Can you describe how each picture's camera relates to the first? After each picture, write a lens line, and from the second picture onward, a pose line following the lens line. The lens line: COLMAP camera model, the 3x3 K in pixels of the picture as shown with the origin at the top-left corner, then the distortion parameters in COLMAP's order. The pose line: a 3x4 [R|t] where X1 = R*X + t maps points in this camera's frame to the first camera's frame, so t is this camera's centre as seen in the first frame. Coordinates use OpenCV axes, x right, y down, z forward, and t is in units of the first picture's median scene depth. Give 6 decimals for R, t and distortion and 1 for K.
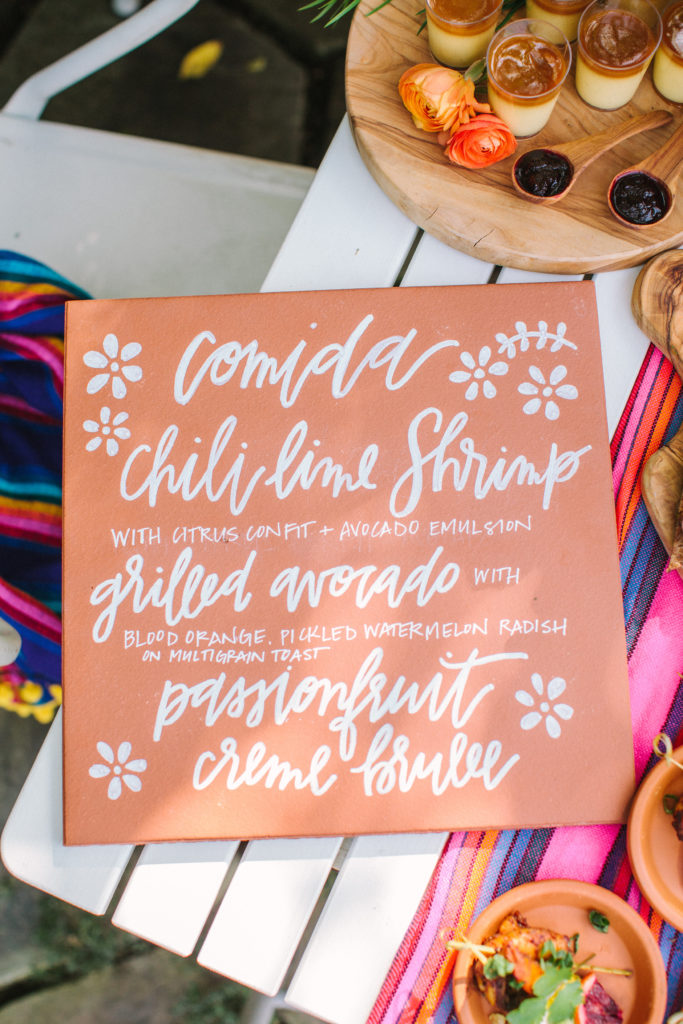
lens RADIAL K [[1534.4, 0, 346.5], [0, 1534.4, 511.2], [0, 0, 1]] dist [-0.254675, 0.394434]
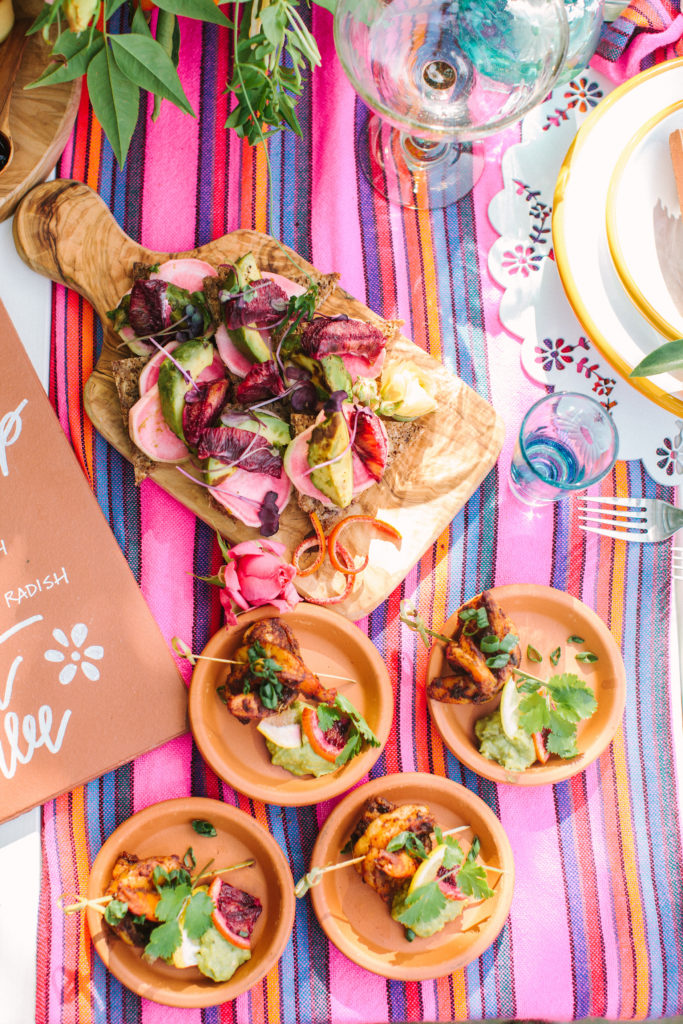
lens RADIAL K [[1534.4, 0, 346.5], [0, 1534.4, 511.2], [0, 0, 1]] dist [-0.254675, 0.394434]
pose [[0.901626, -0.394539, 0.177224, 0.146335], [0.387505, 0.918877, 0.074193, 0.033401], [-0.192120, 0.001781, 0.981370, -0.029074]]
